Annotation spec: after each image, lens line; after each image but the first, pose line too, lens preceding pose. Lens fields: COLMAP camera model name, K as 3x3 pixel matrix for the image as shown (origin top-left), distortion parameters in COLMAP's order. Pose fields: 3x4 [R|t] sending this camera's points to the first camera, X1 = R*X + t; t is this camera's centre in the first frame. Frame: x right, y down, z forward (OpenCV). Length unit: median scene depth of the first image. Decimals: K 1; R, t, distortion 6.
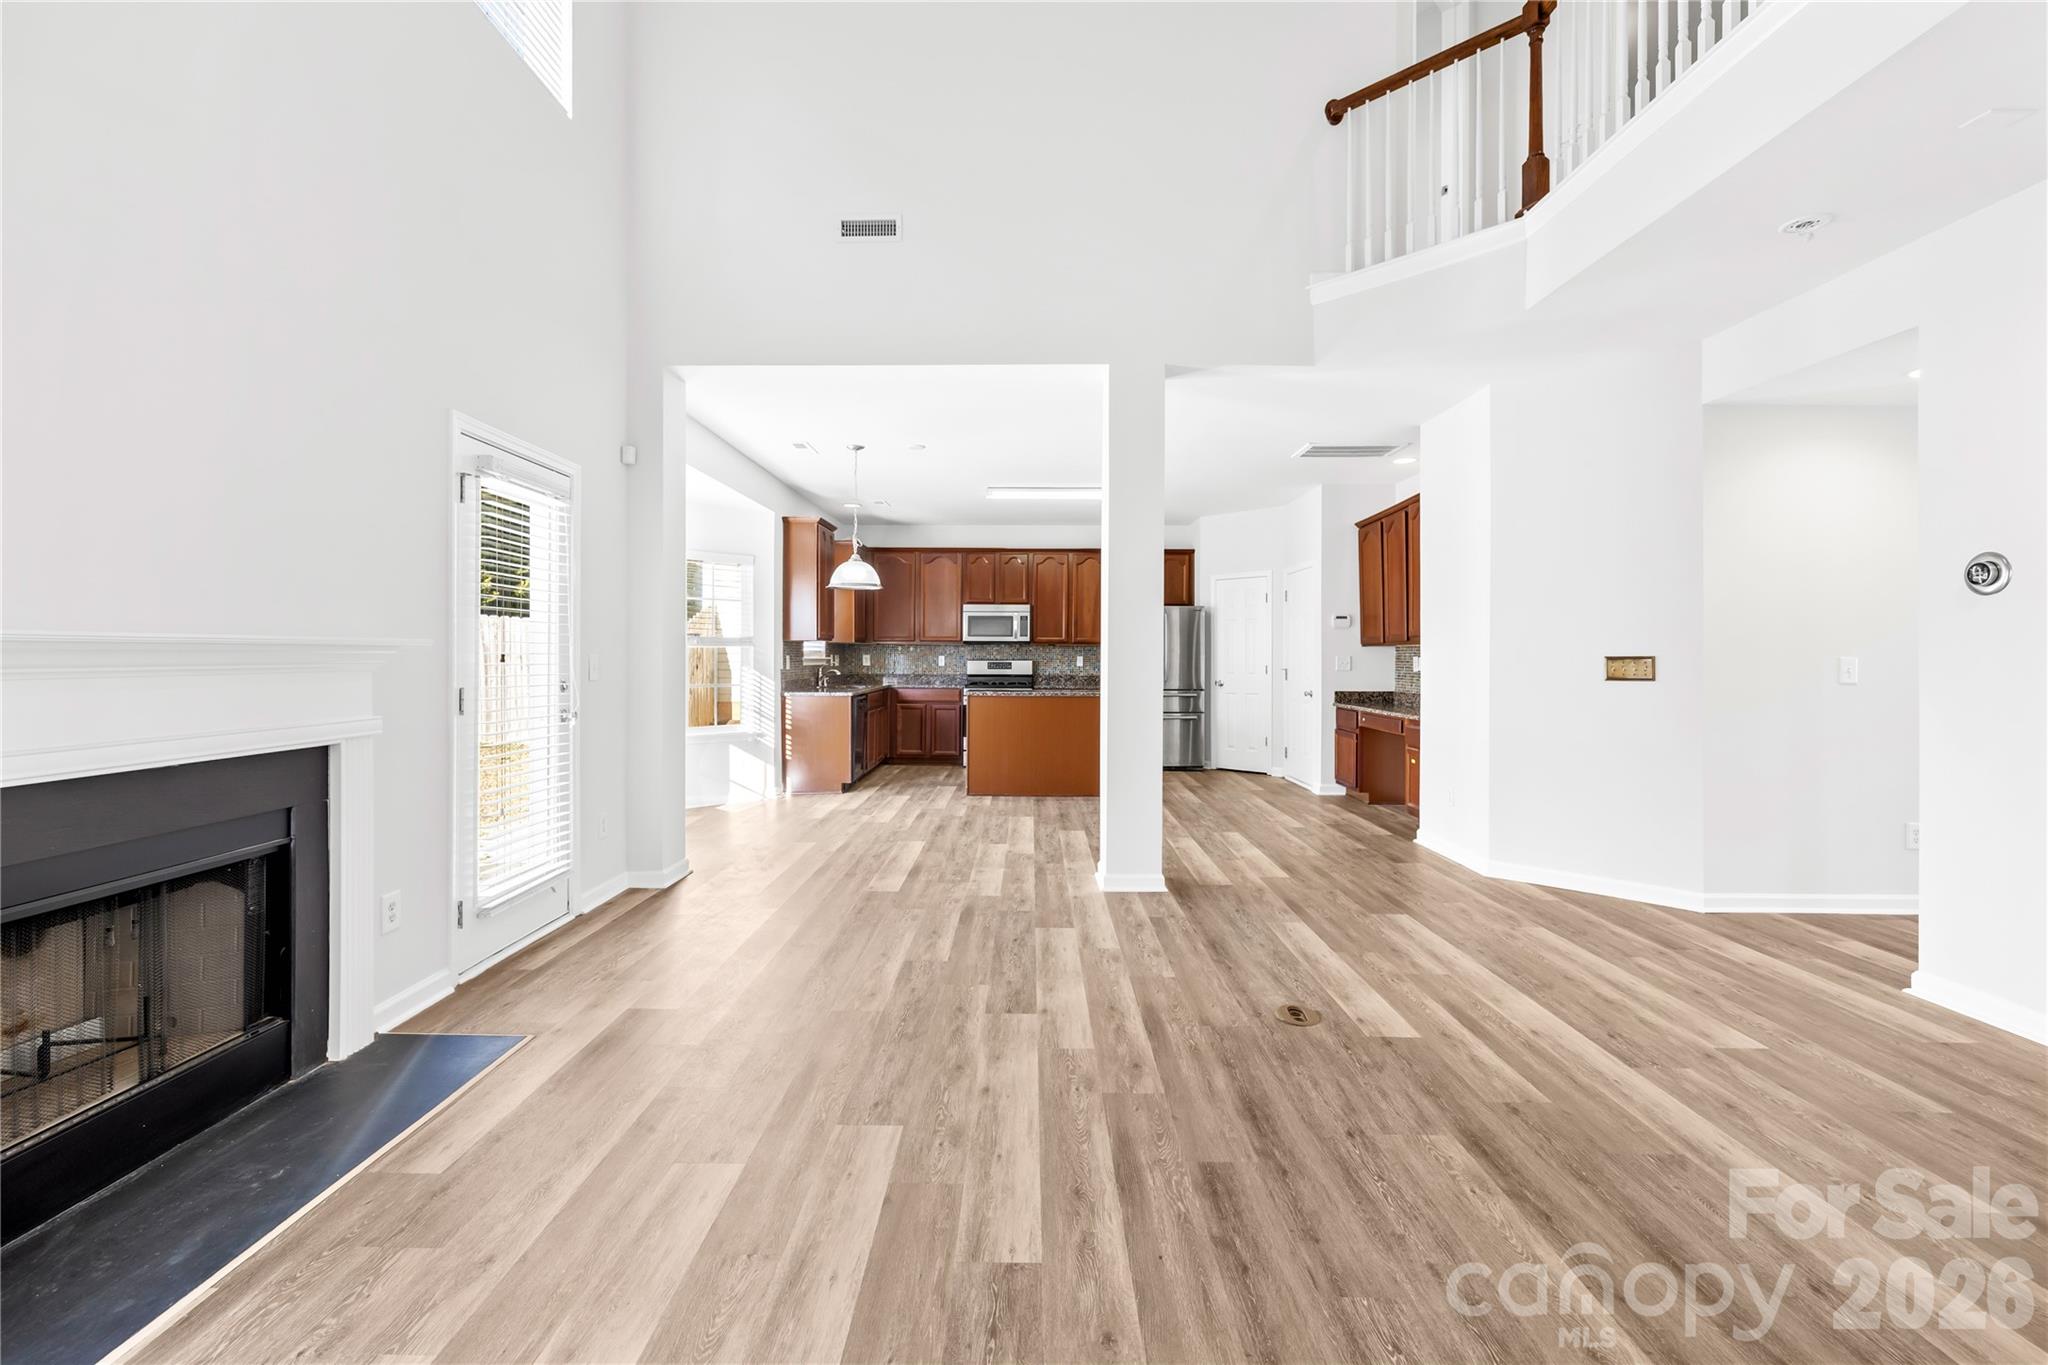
lens RADIAL K [[867.4, 0, 1017.0], [0, 867.4, 654.8], [0, 0, 1]] dist [-0.000858, -0.000099]
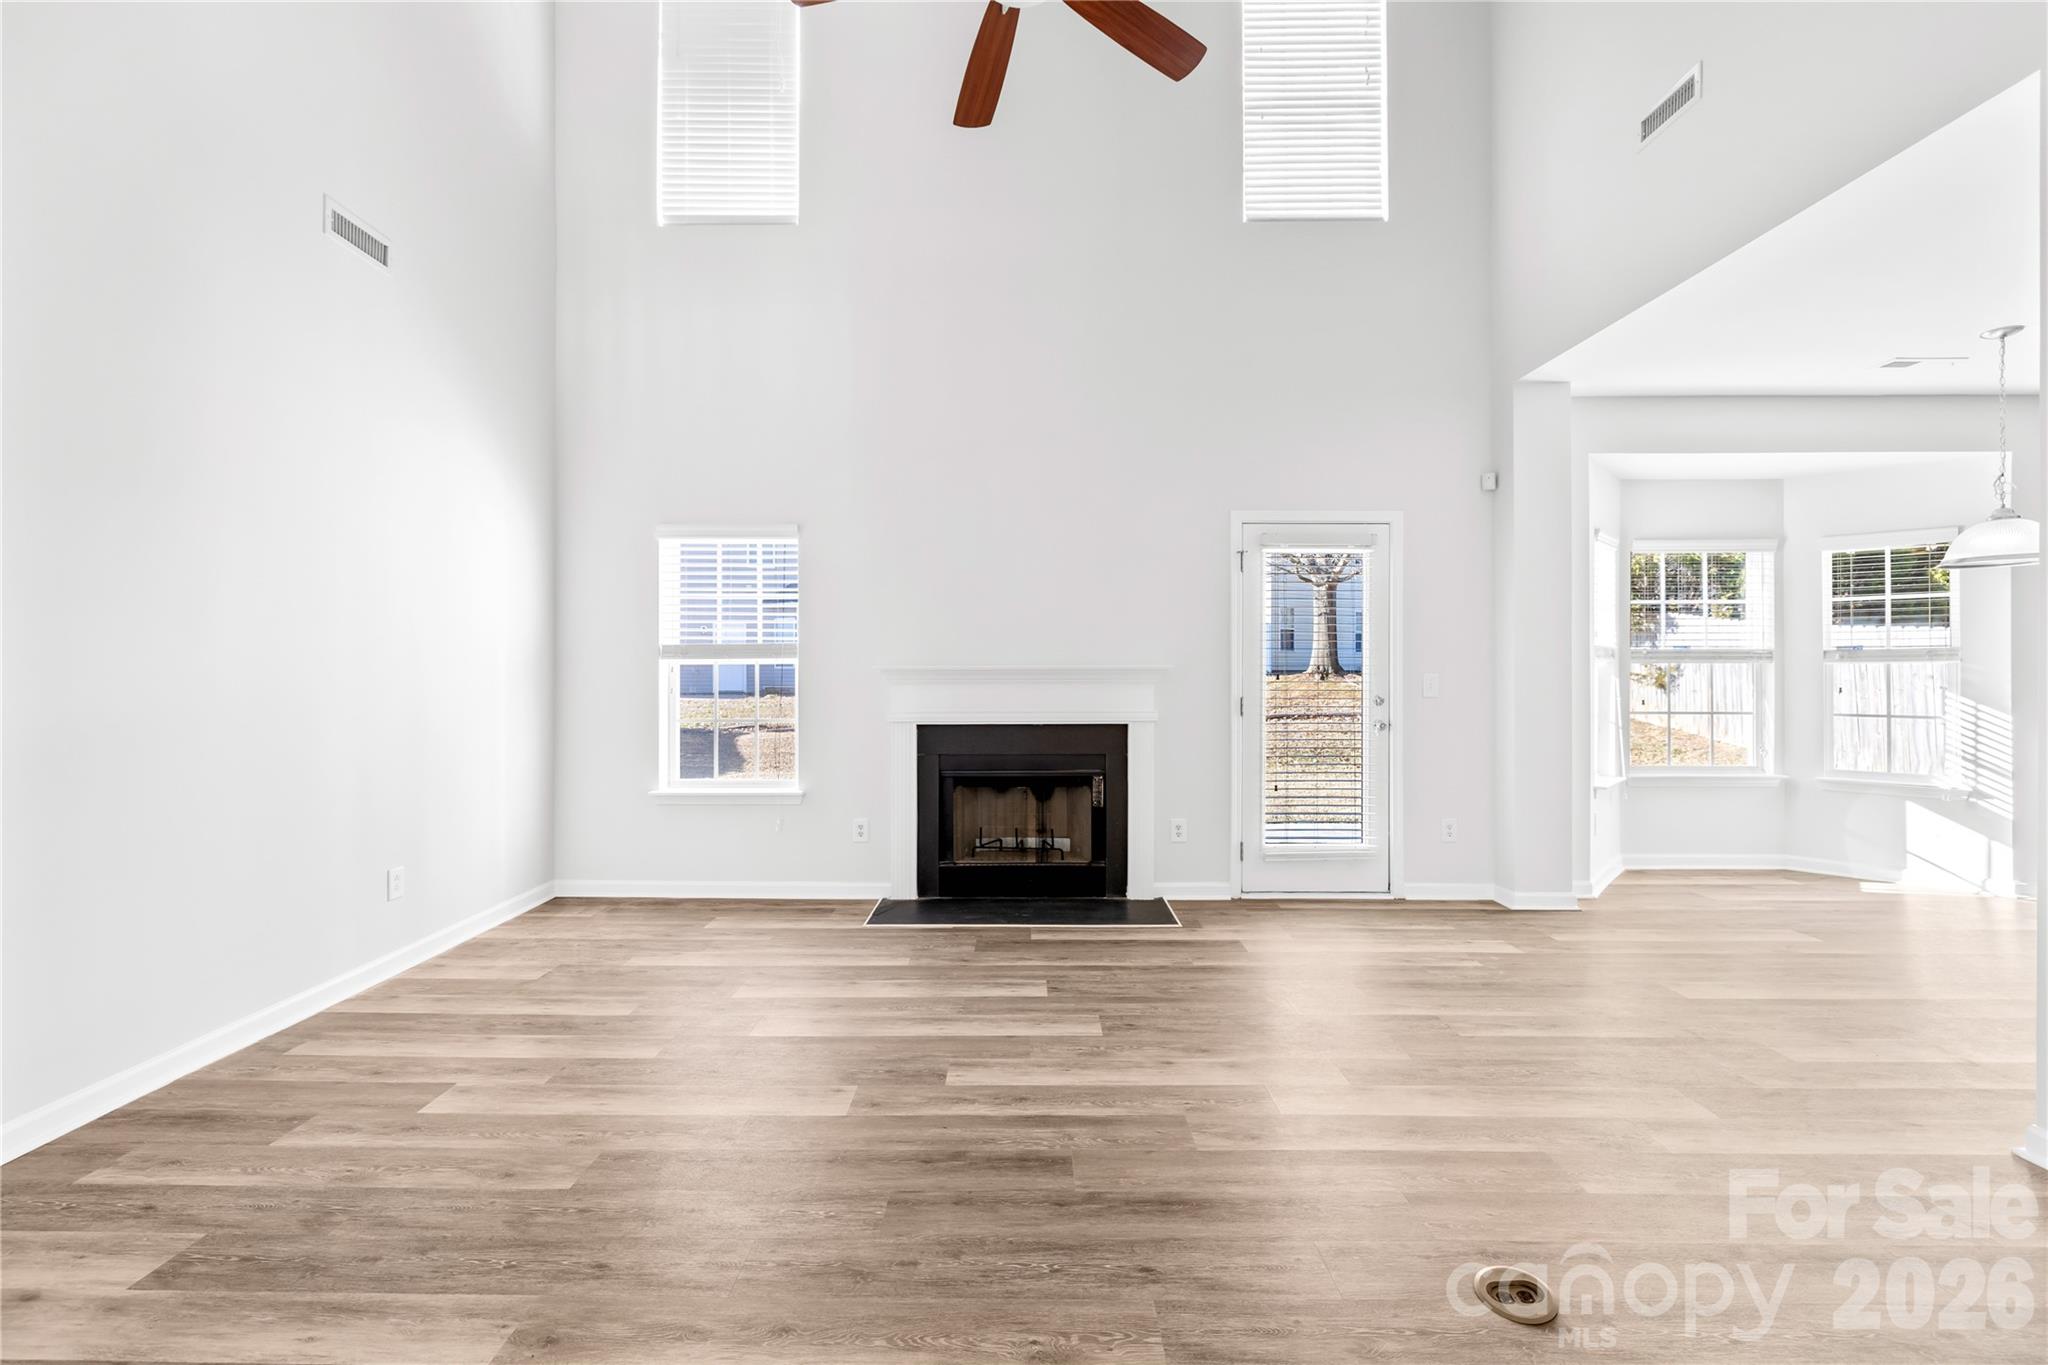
lens RADIAL K [[864.7, 0, 1009.7], [0, 864.7, 679.4], [0, 0, 1]] dist [-0.000253, -0.000625]
pose [[0.003575, 0.003811, -0.999986, 0.700397], [0.001054, 0.999992, 0.003815, 0.002774], [0.999993, -0.001068, 0.003571, 0.517336]]
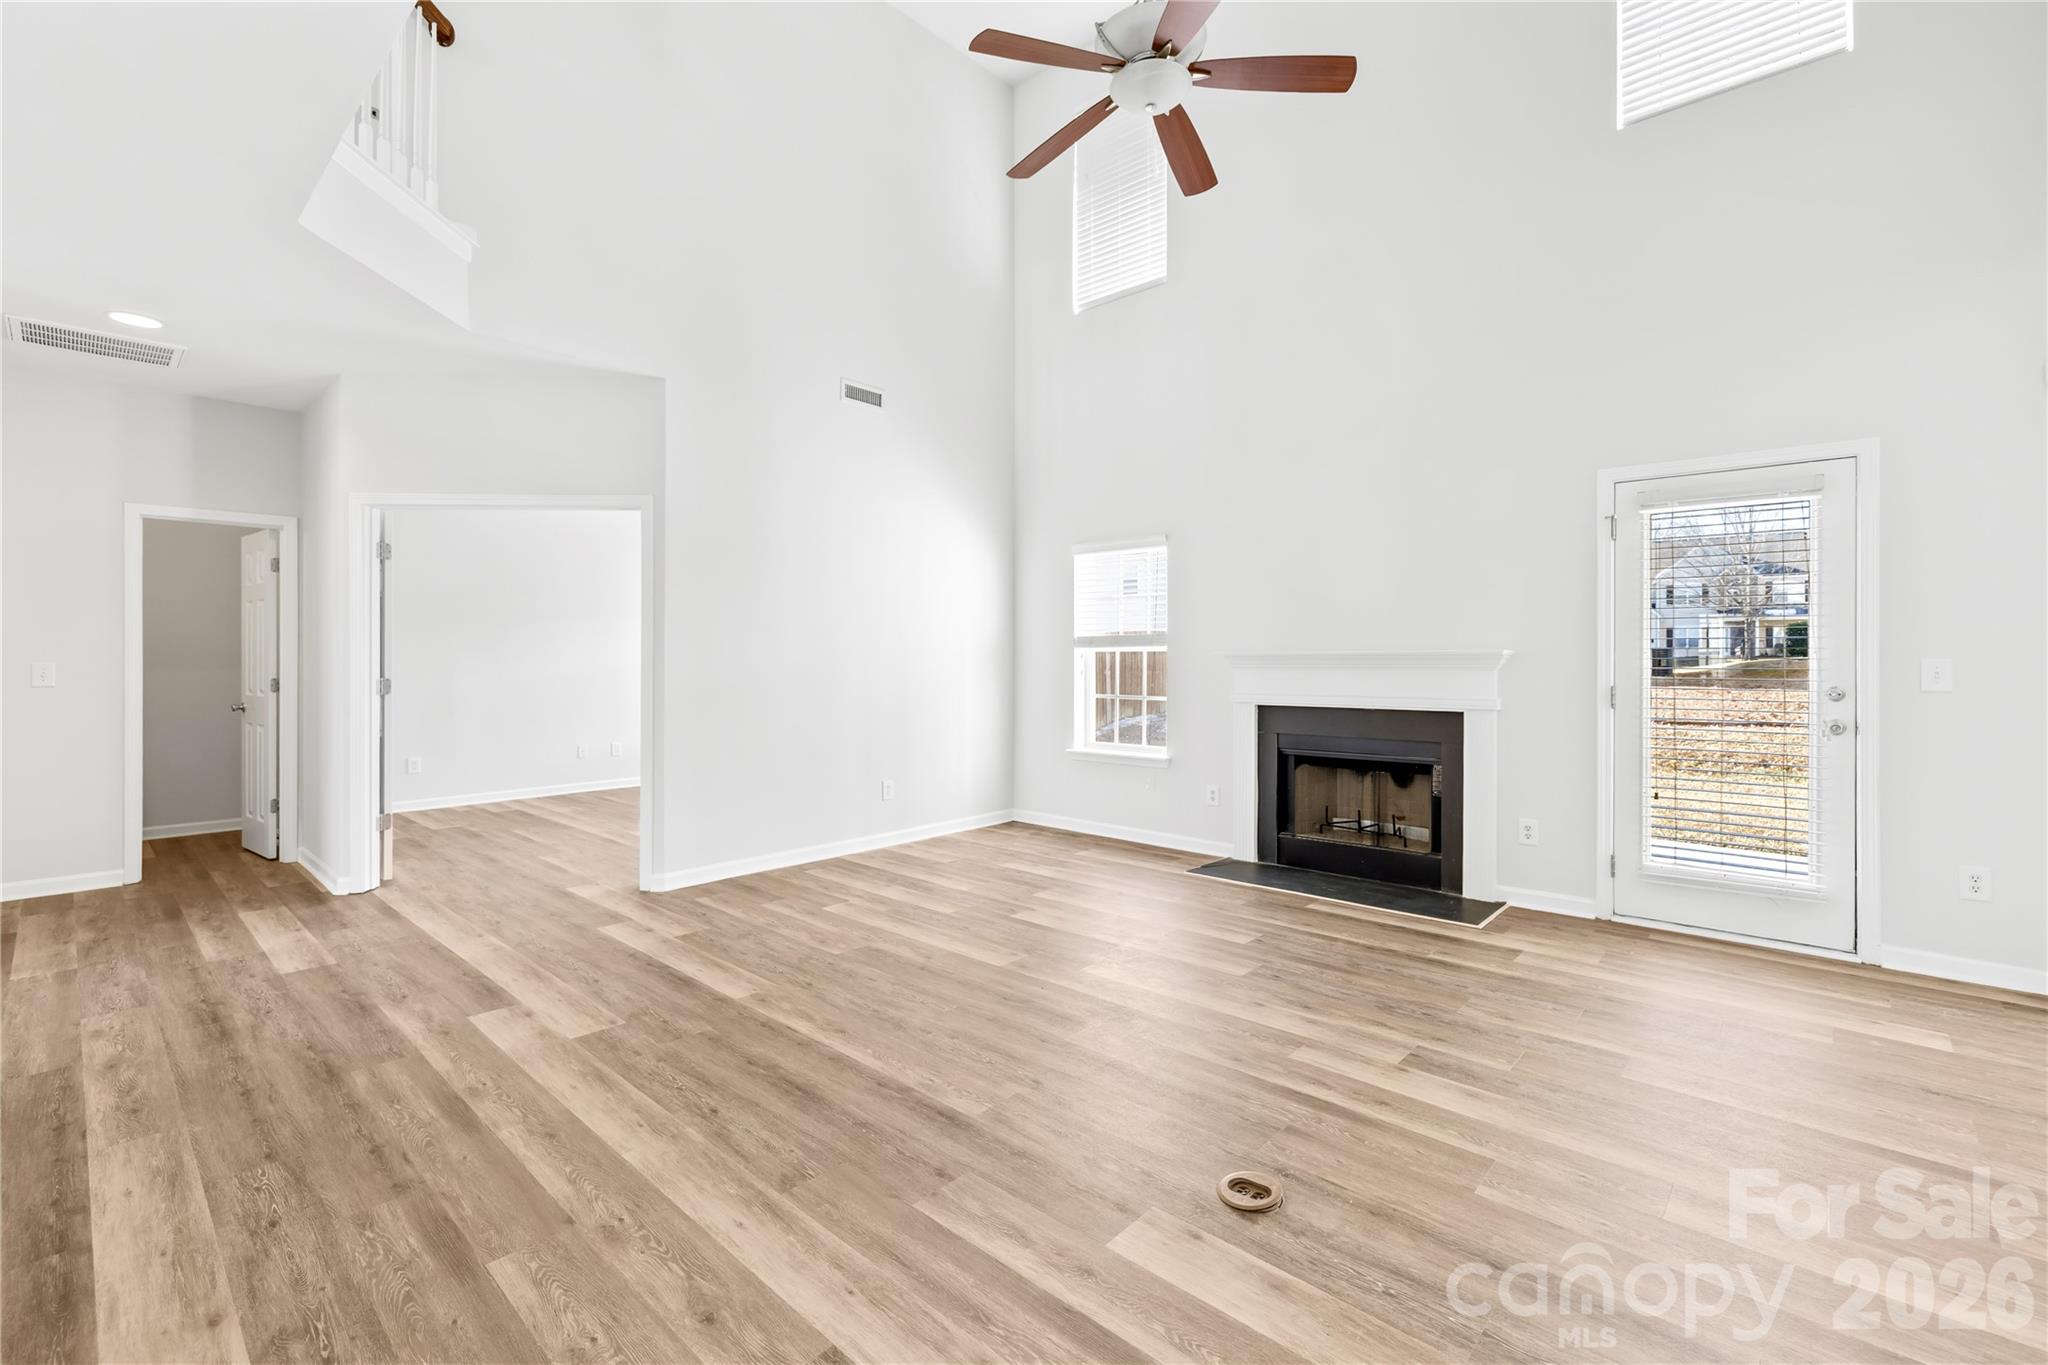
lens RADIAL K [[876.1, 0, 1020.3], [0, 876.1, 646.7], [0, 0, 1]] dist [-0.004007, -0.001182]
pose [[-0.662580, -0.013678, -0.748866, 0.741213], [-0.000627, 0.999843, -0.017707, 0.007847], [0.748991, -0.011263, -0.662485, 1.029701]]
